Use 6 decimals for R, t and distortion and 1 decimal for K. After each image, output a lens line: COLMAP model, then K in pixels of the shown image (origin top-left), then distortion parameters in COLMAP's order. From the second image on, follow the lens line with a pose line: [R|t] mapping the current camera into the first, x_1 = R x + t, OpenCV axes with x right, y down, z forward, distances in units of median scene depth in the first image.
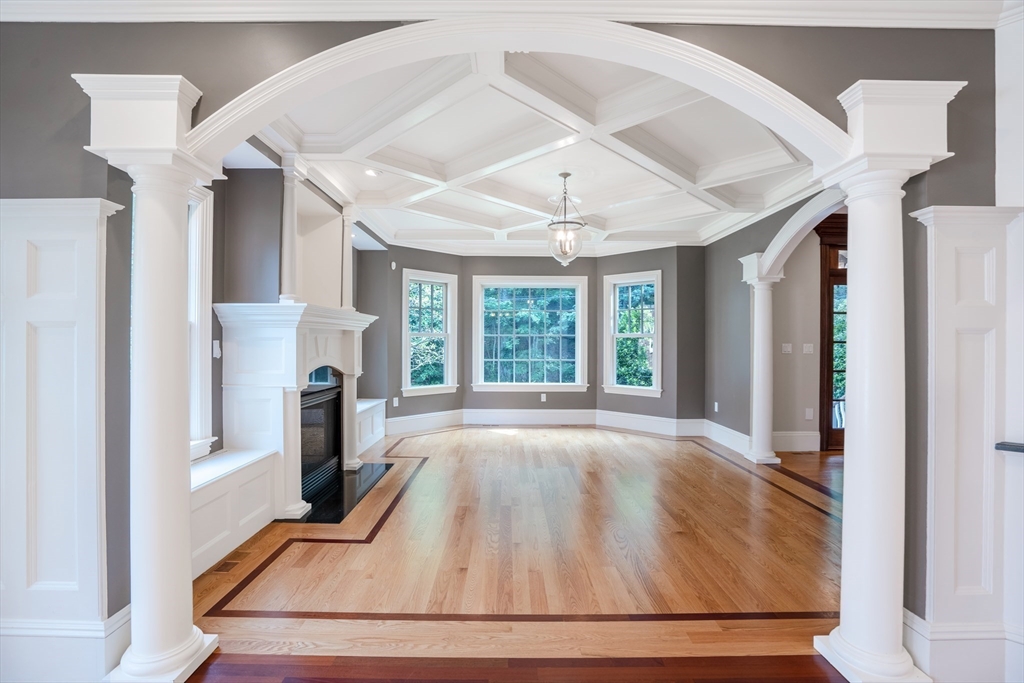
lens RADIAL K [[468.7, 0, 511.4], [0, 468.7, 343.9], [0, 0, 1]] dist [-0.025422, 0.001563]
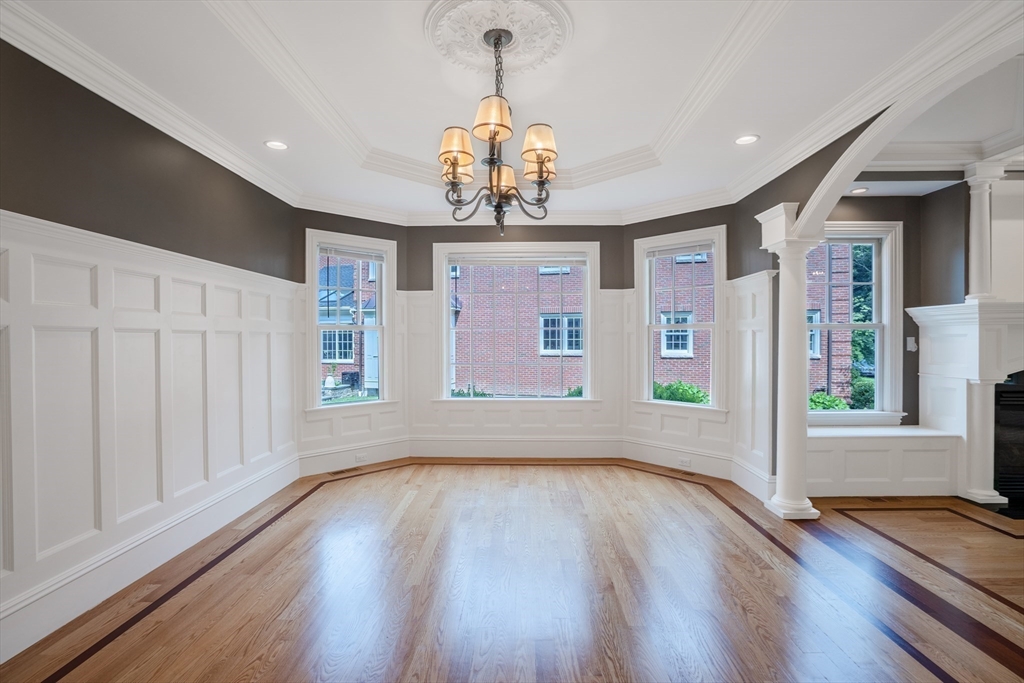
lens RADIAL K [[468.7, 0, 507.4], [0, 468.7, 341.8], [0, 0, 1]] dist [-0.025422, 0.001563]
pose [[-0.032933, 0.001404, -0.999457, 0.641298], [0.000741, 0.999999, 0.001380, 0.002852], [0.999457, -0.000695, -0.032934, -0.053894]]
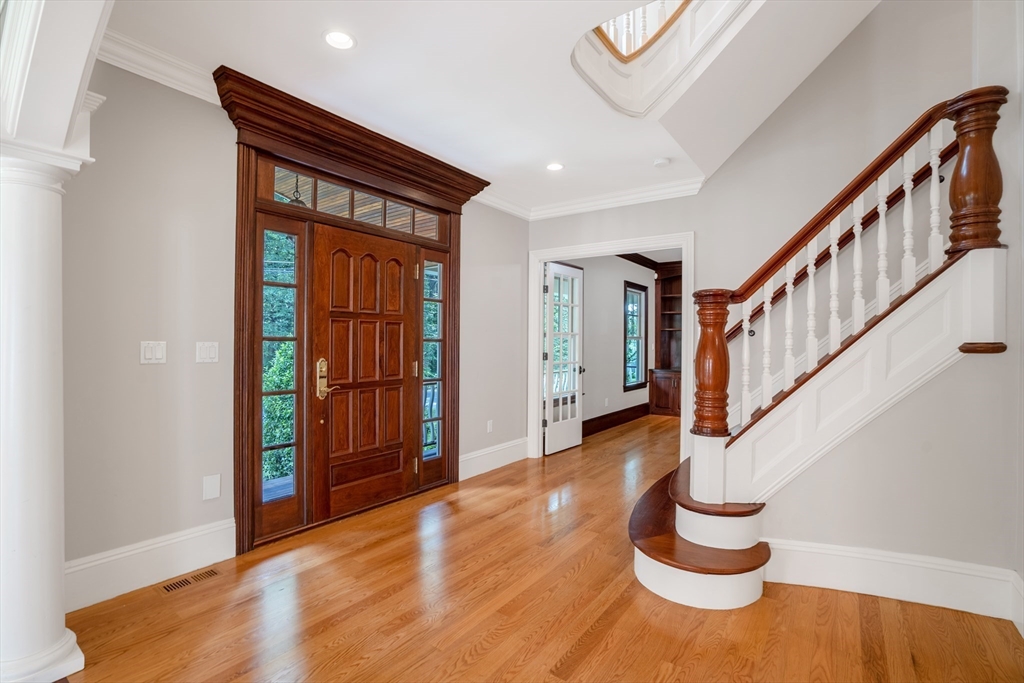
lens RADIAL K [[468.7, 0, 515.0], [0, 468.7, 343.6], [0, 0, 1]] dist [-0.025422, 0.001563]
pose [[0.586566, -0.003924, 0.809892, 0.741419], [-0.001134, 0.999983, 0.005667, -0.002191], [-0.809901, -0.004242, 0.586551, 0.783043]]
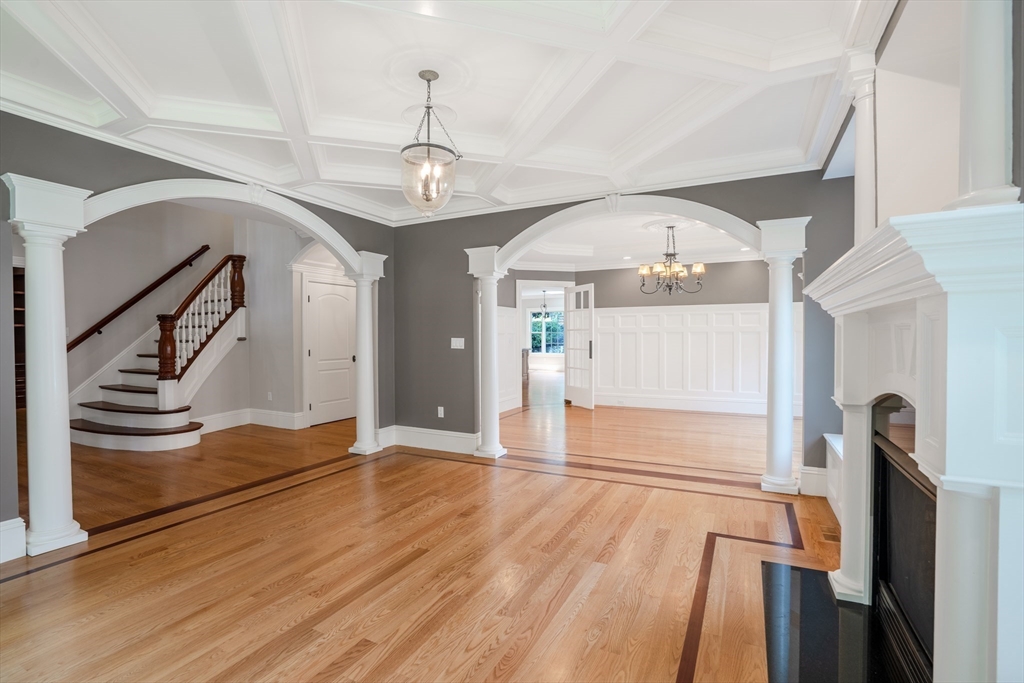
lens RADIAL K [[468.7, 0, 517.8], [0, 468.7, 341.9], [0, 0, 1]] dist [-0.025422, 0.001563]
pose [[-0.893025, -0.003709, 0.449992, -0.353478], [0.001195, 0.999943, 0.010613, -0.003319], [-0.450005, 0.010016, -0.892970, 1.916136]]
